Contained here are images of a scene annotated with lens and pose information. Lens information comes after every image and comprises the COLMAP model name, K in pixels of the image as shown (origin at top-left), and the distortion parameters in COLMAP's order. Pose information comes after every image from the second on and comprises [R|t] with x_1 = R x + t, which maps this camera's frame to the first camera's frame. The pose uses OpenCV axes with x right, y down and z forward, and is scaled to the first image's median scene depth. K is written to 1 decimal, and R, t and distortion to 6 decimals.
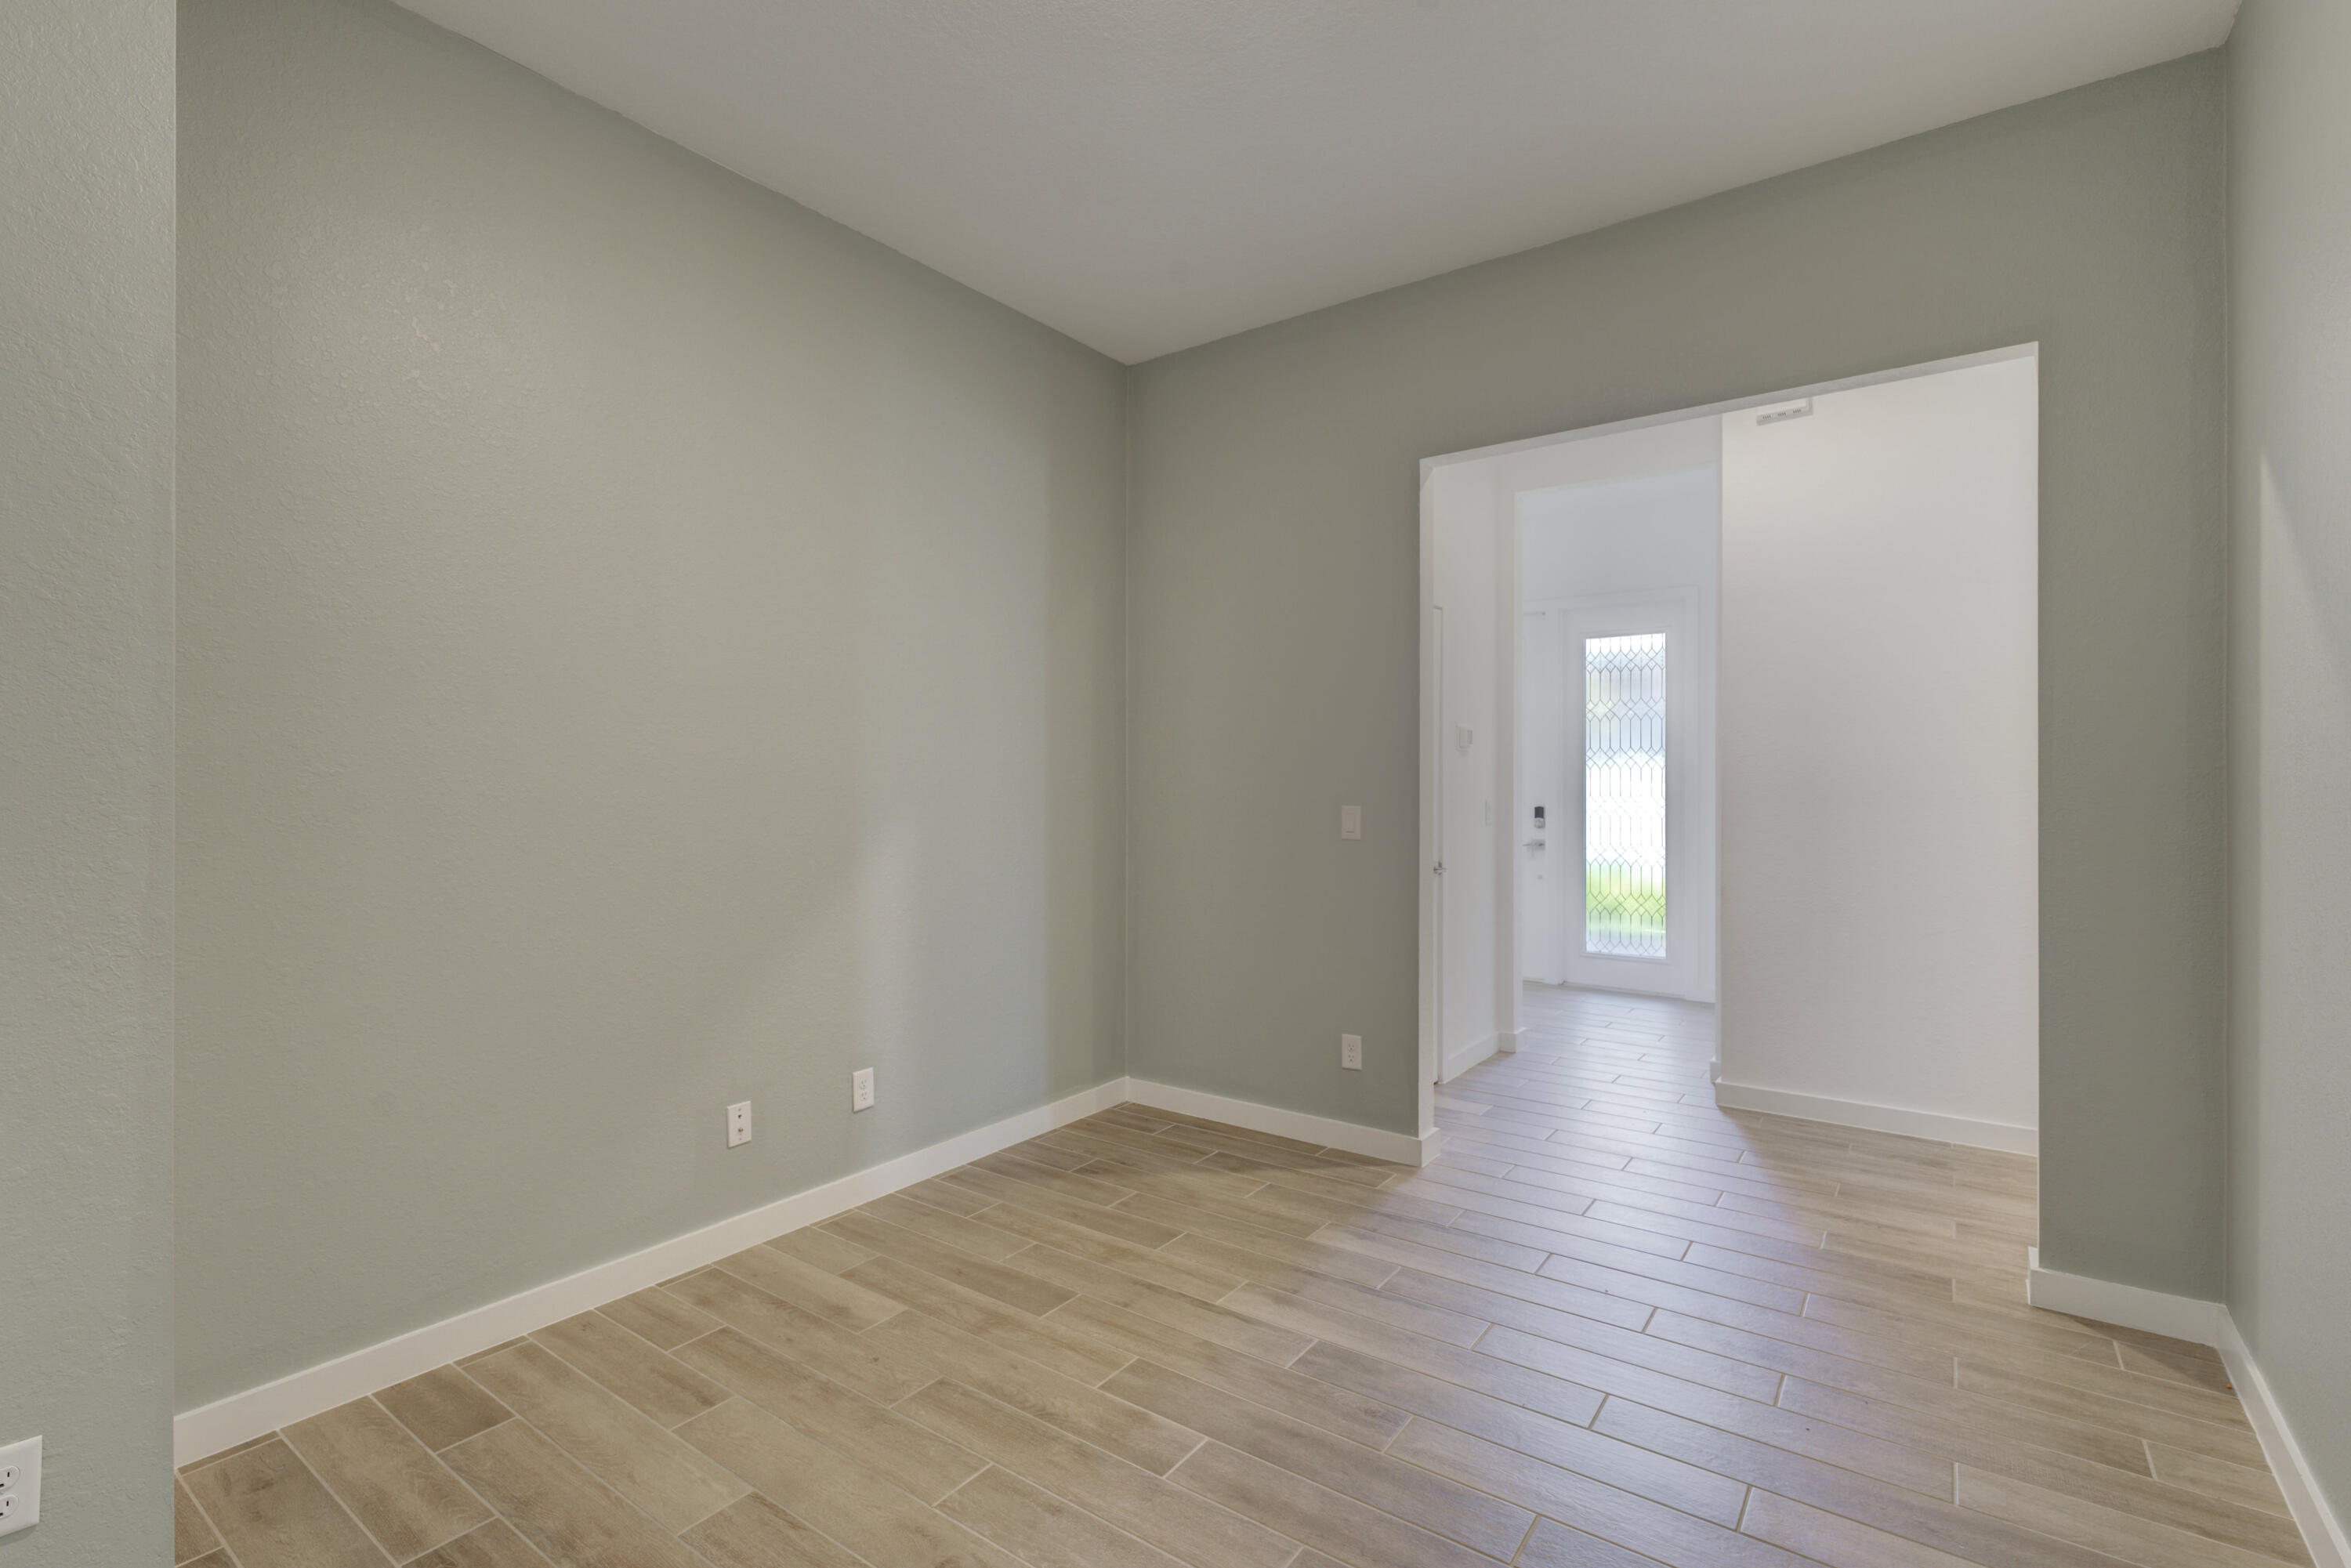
lens RADIAL K [[1058.9, 0, 1176.6], [0, 1058.9, 782.3], [0, 0, 1]] dist [0.001511, -0.000889]
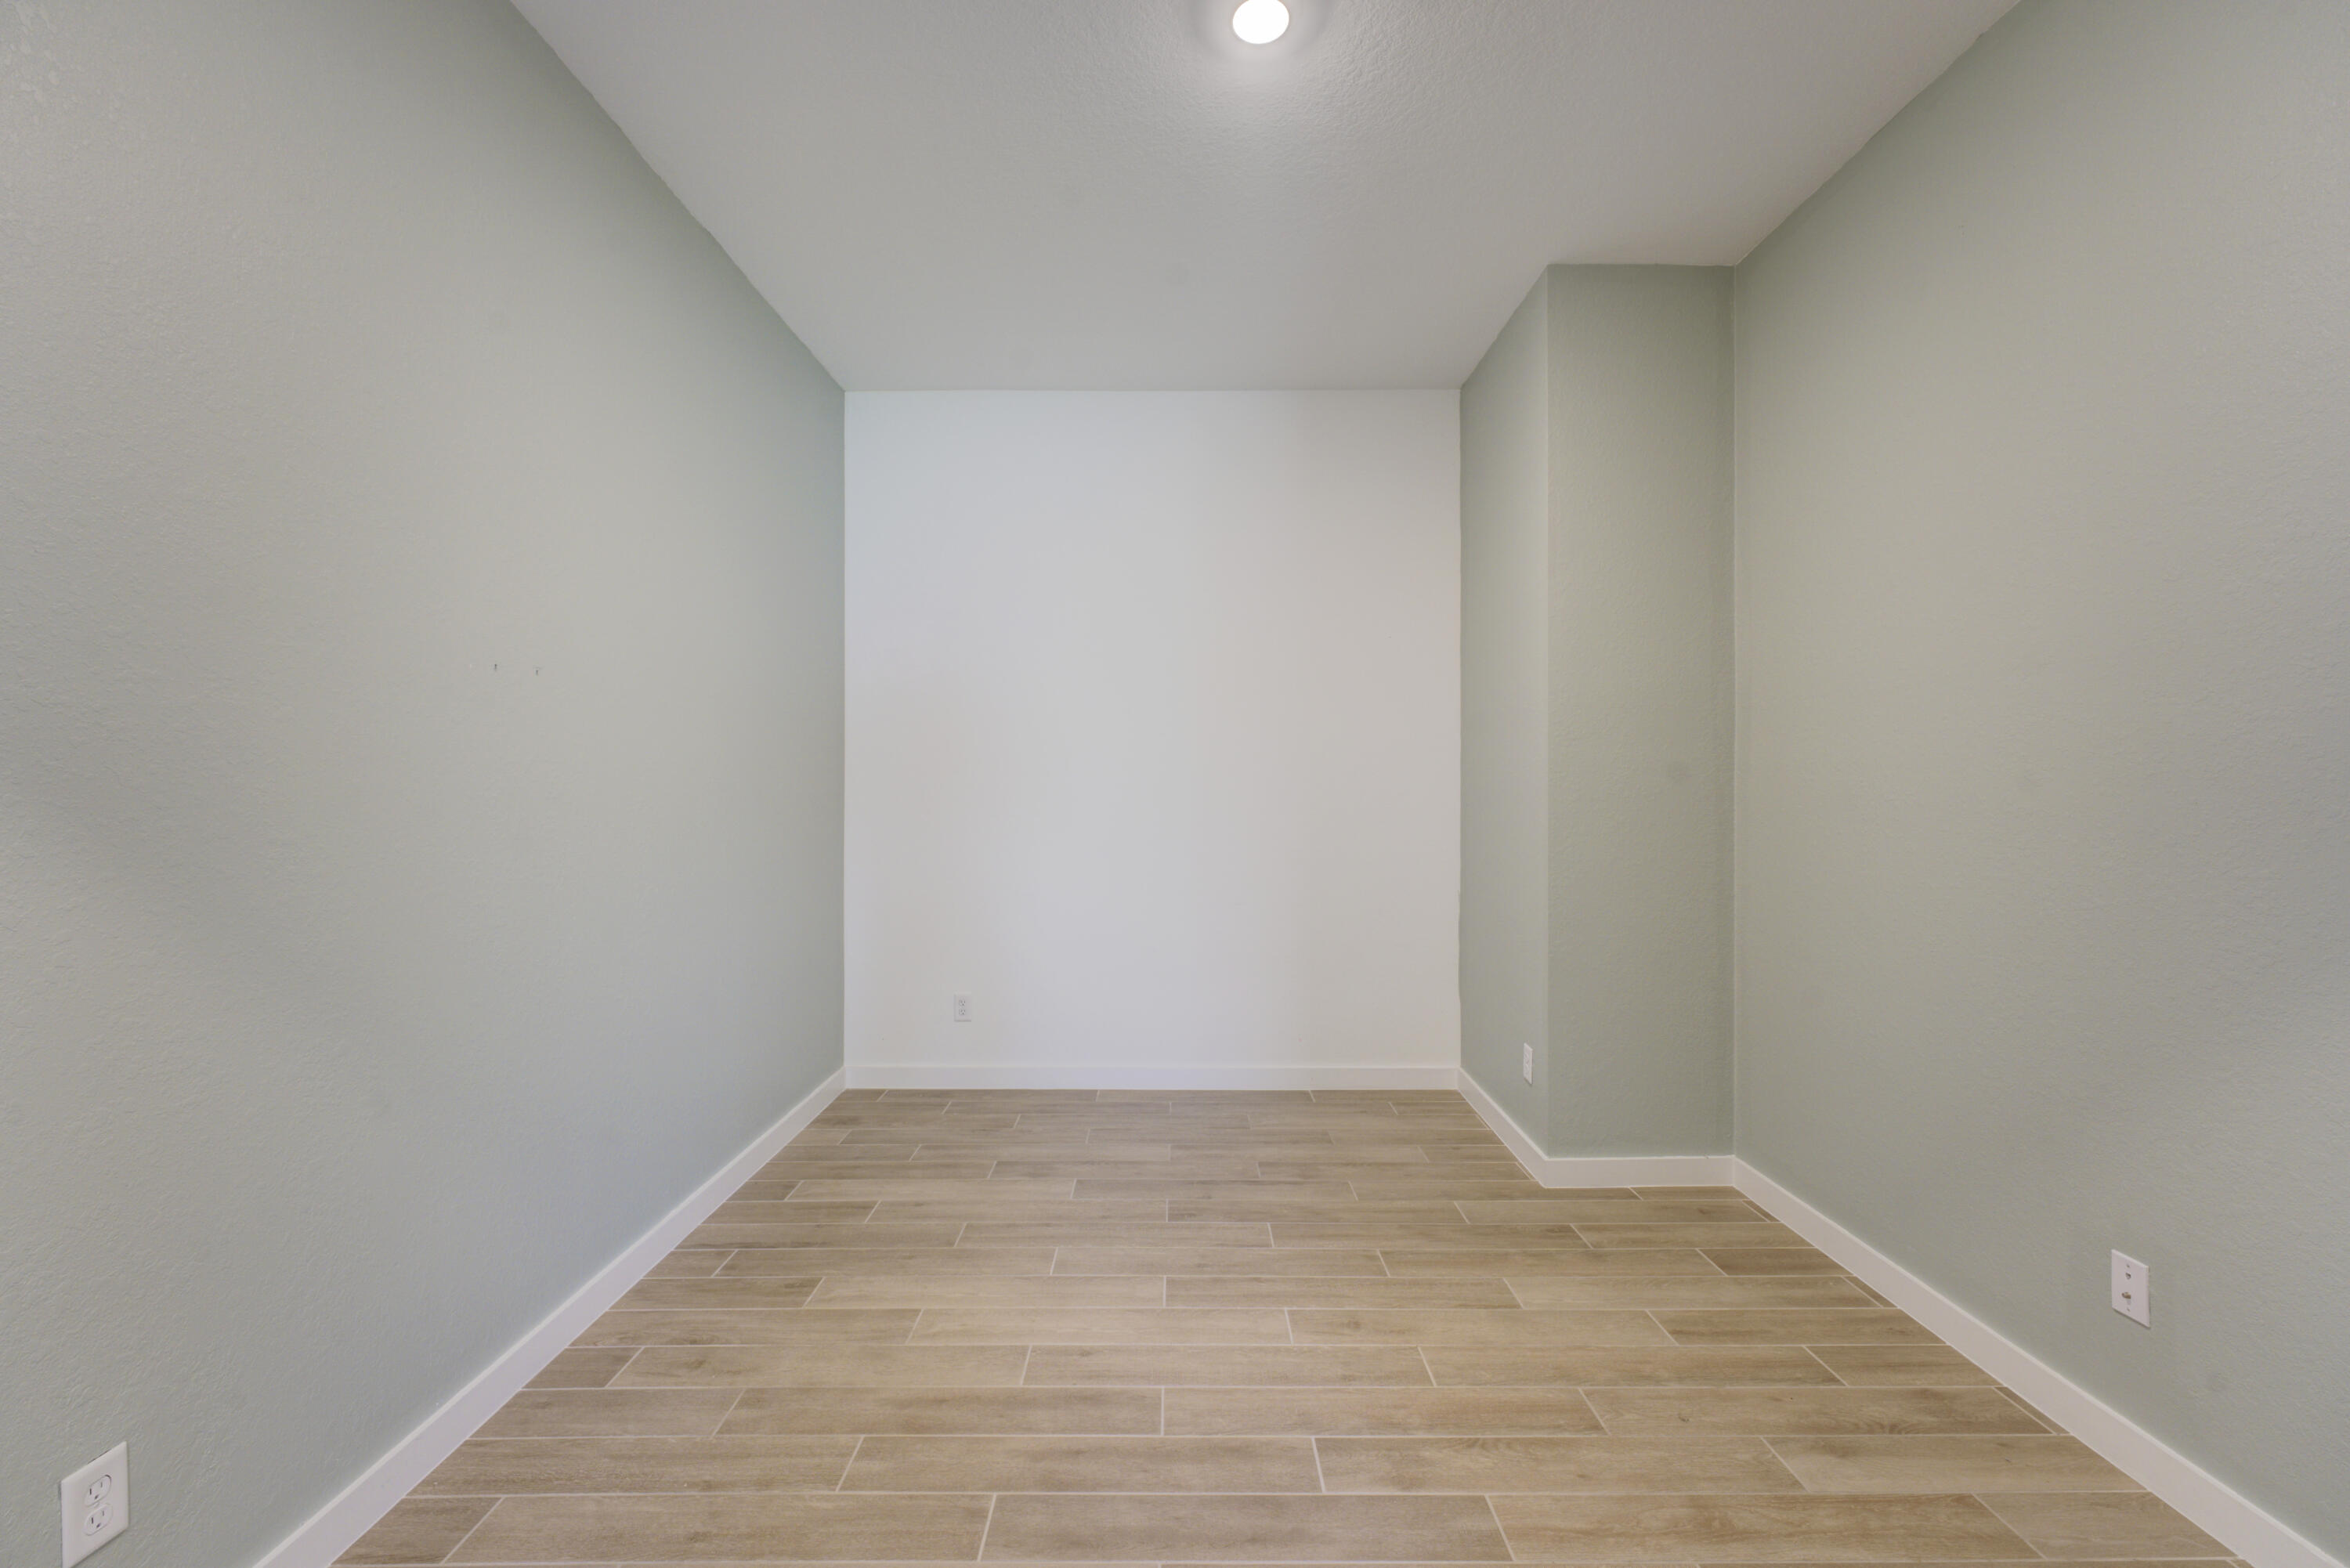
lens RADIAL K [[948.1, 0, 1177.5], [0, 948.1, 784.5], [0, 0, 1]] dist [0.001265, -0.000437]
pose [[-0.807402, 0.001404, -0.589999, 0.560715], [-0.000247, 0.999996, 0.002718, -0.002189], [0.590001, 0.002341, -0.807399, 1.436340]]
